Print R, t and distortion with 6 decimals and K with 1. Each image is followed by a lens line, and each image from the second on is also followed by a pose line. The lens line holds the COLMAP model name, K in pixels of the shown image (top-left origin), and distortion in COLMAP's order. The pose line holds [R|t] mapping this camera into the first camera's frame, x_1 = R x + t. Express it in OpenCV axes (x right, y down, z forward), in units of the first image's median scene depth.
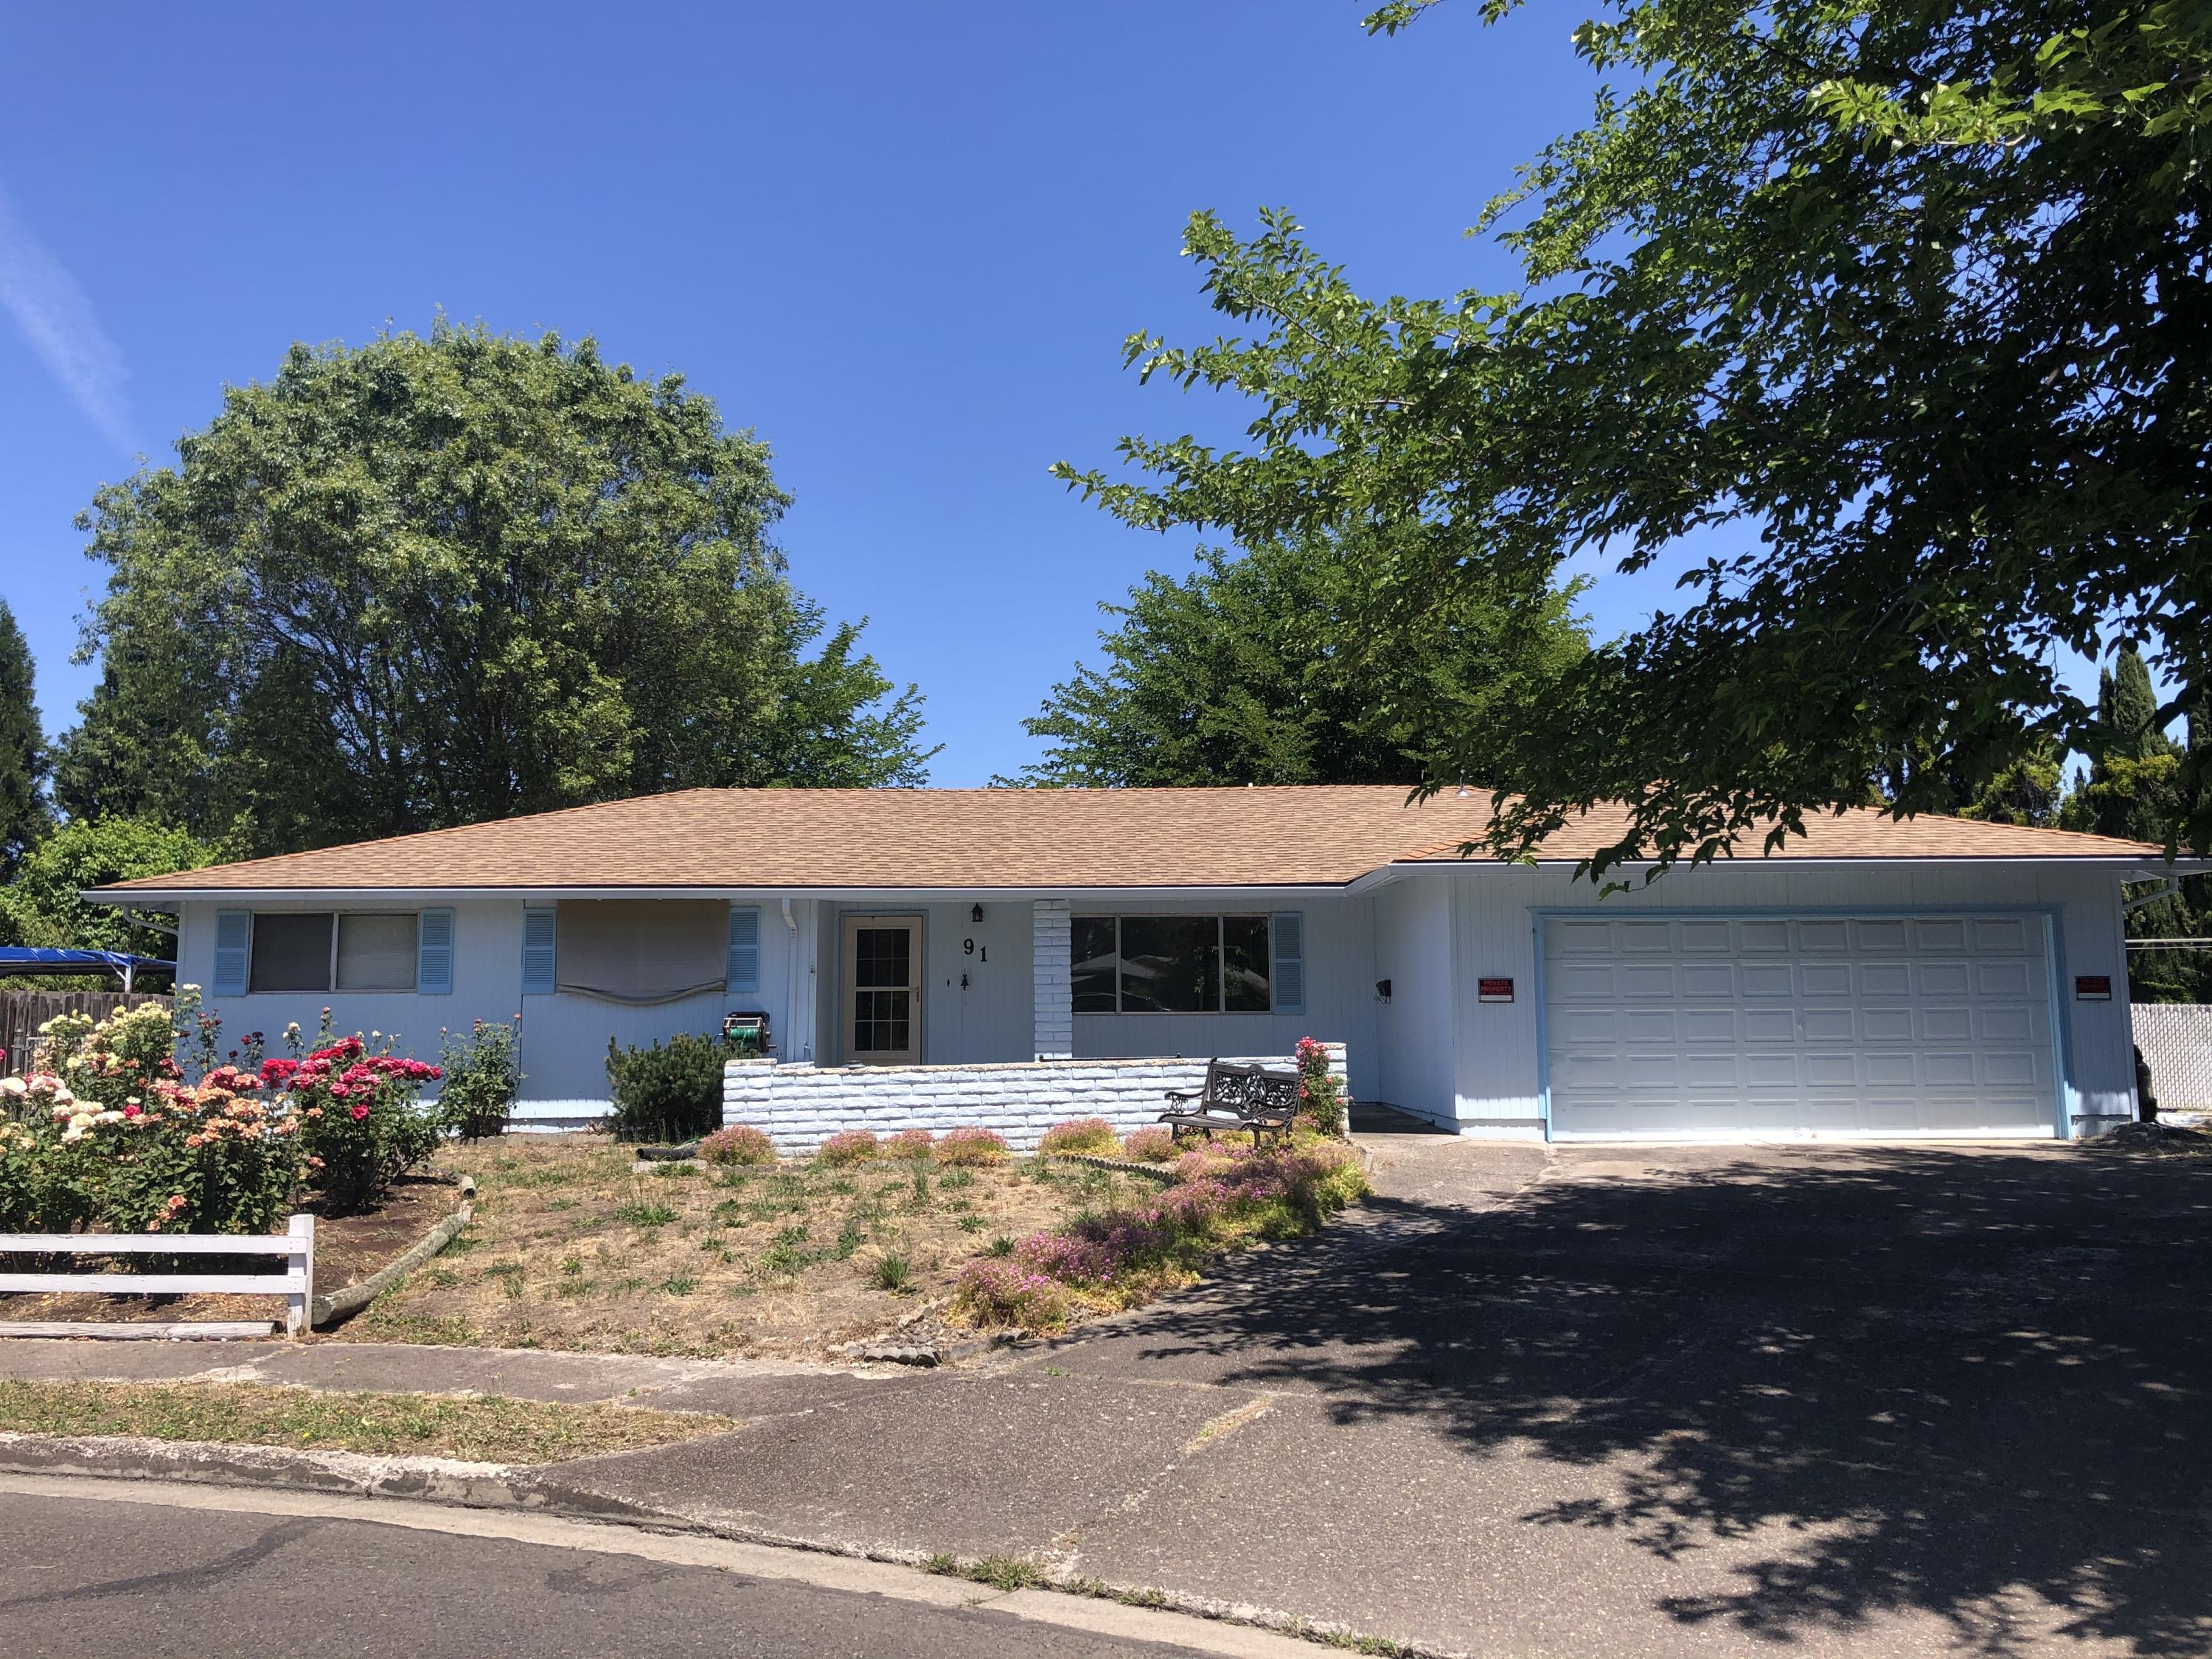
lens RADIAL K [[1812.4, 0, 1109.6], [0, 1812.4, 738.3], [0, 0, 1]] dist [0.056501, -0.079525]
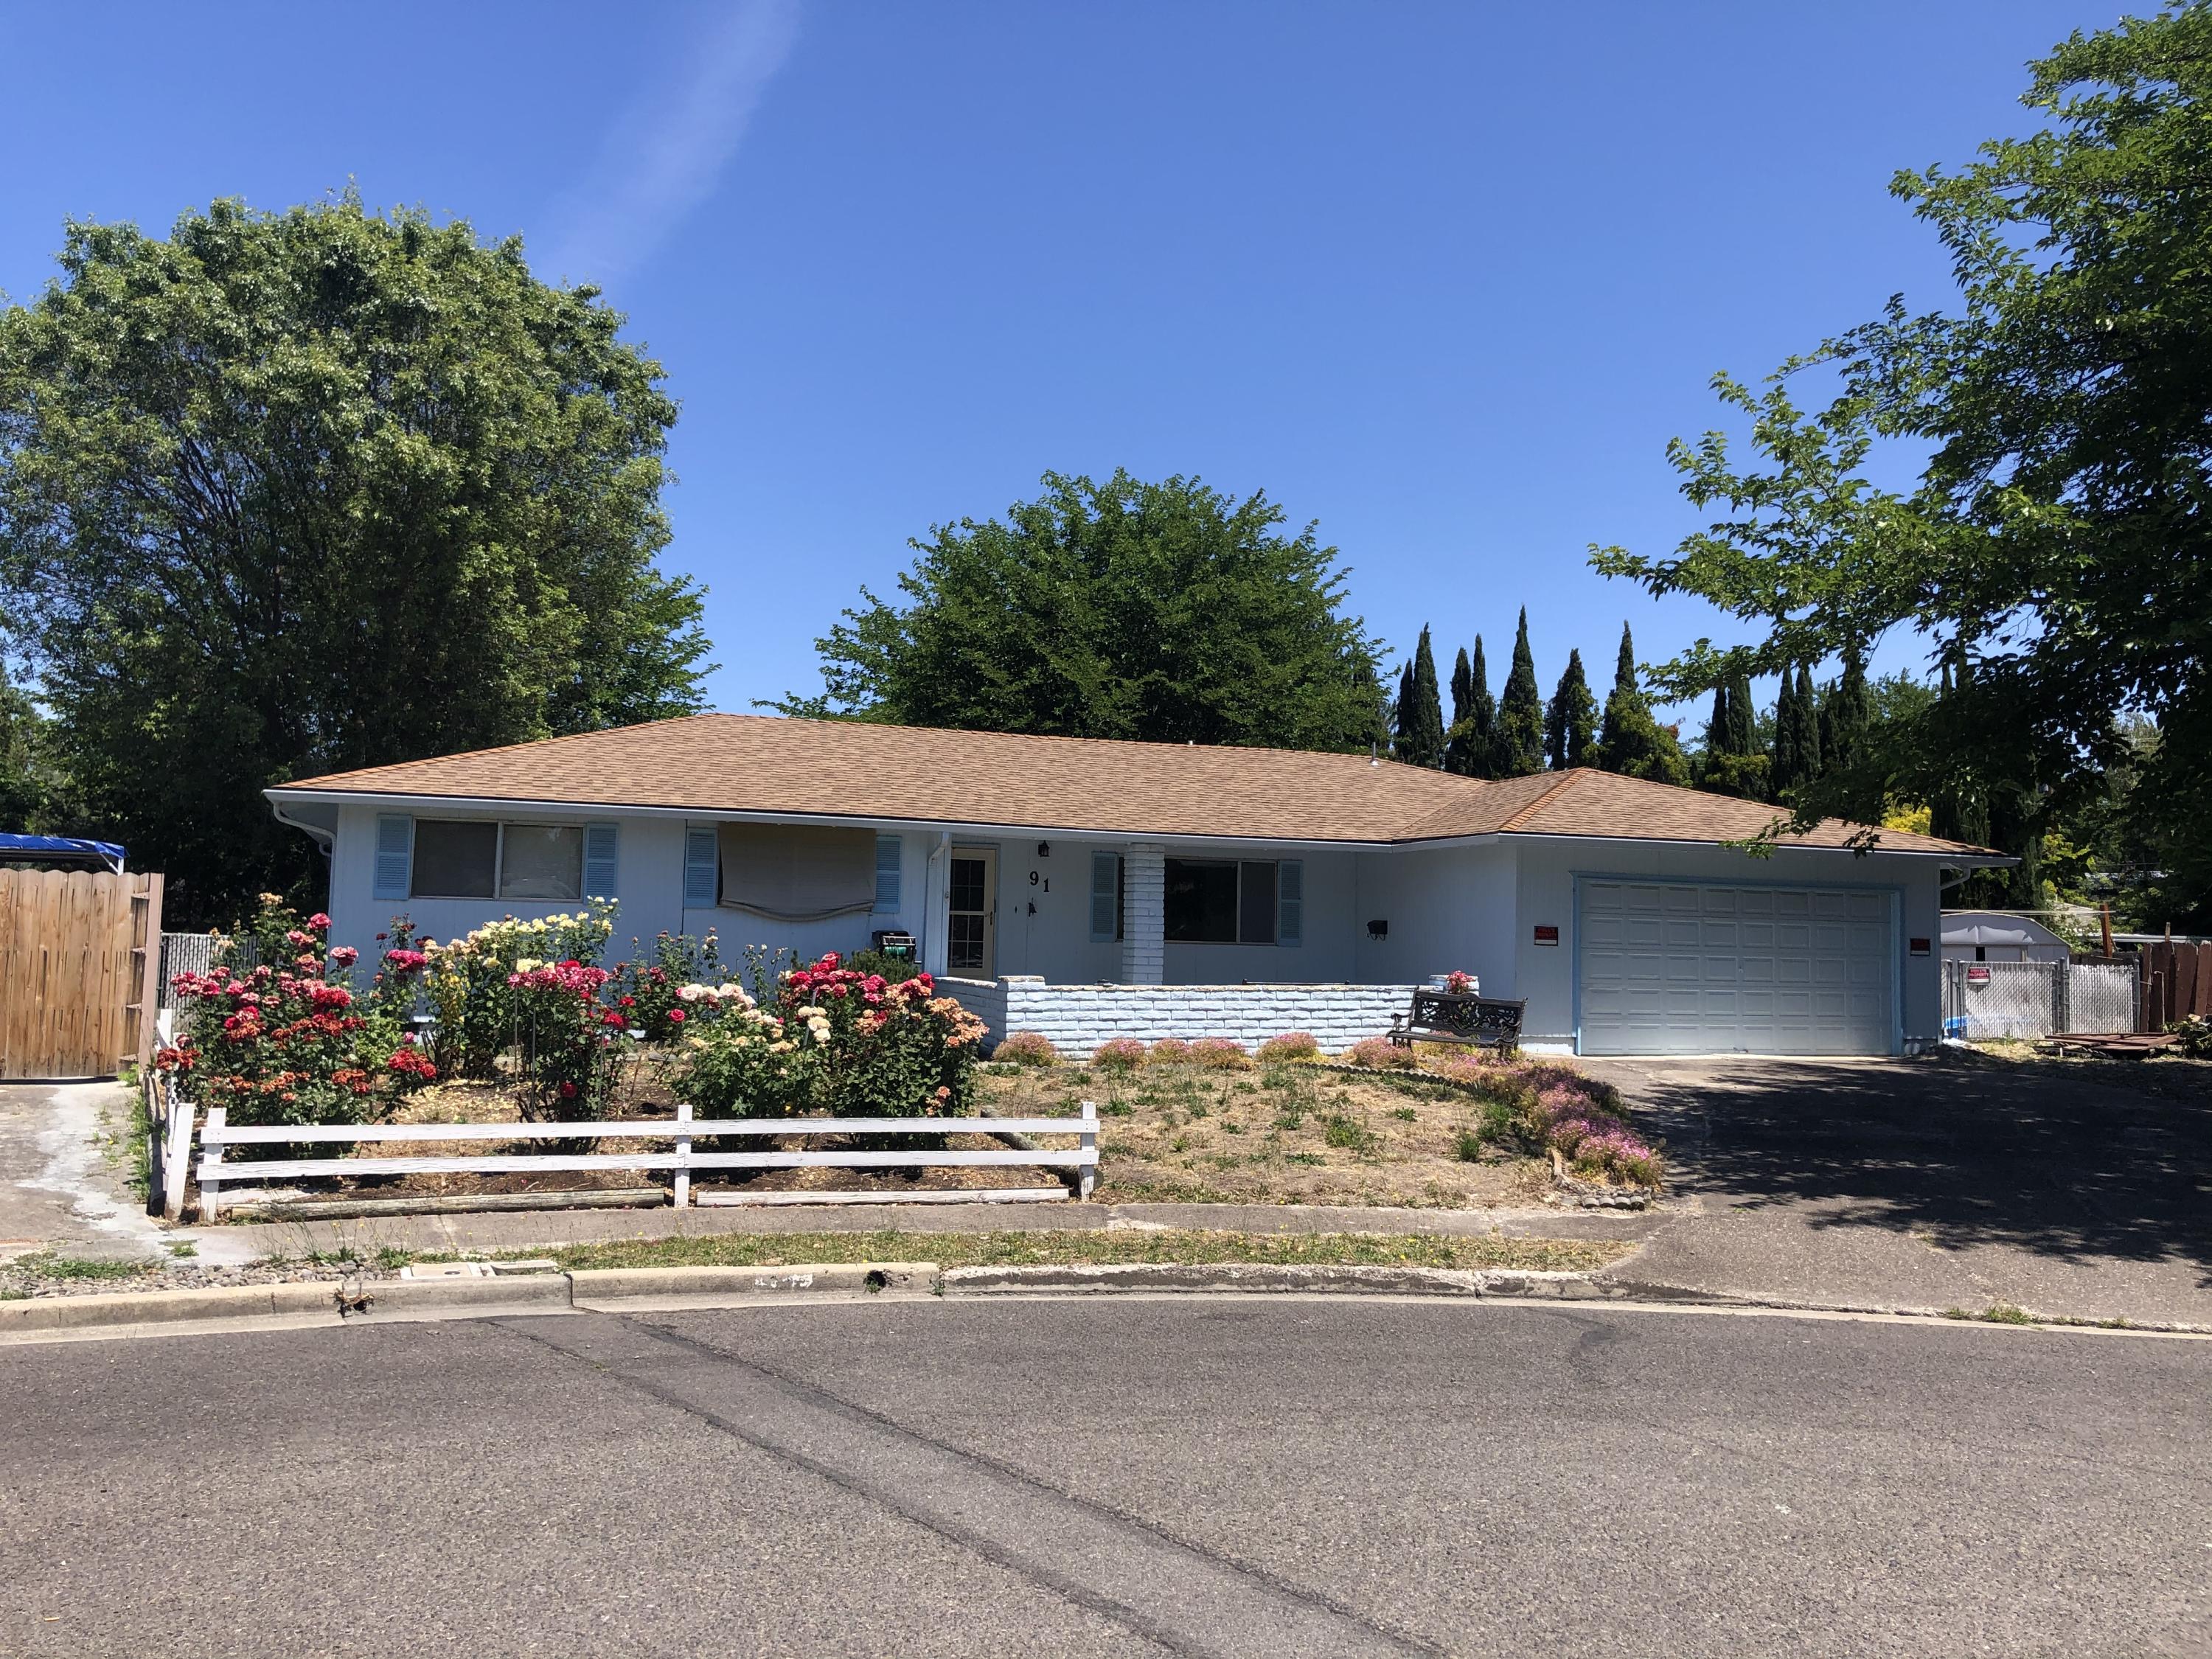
lens RADIAL K [[1803.5, 0, 1099.2], [0, 1803.5, 789.3], [0, 0, 1]] dist [0.062098, -0.092834]
pose [[0.947894, 0.056873, 0.313467, -0.464058], [-0.079986, 0.994906, 0.061359, -0.013977], [-0.308380, -0.083235, 0.947615, -0.079795]]
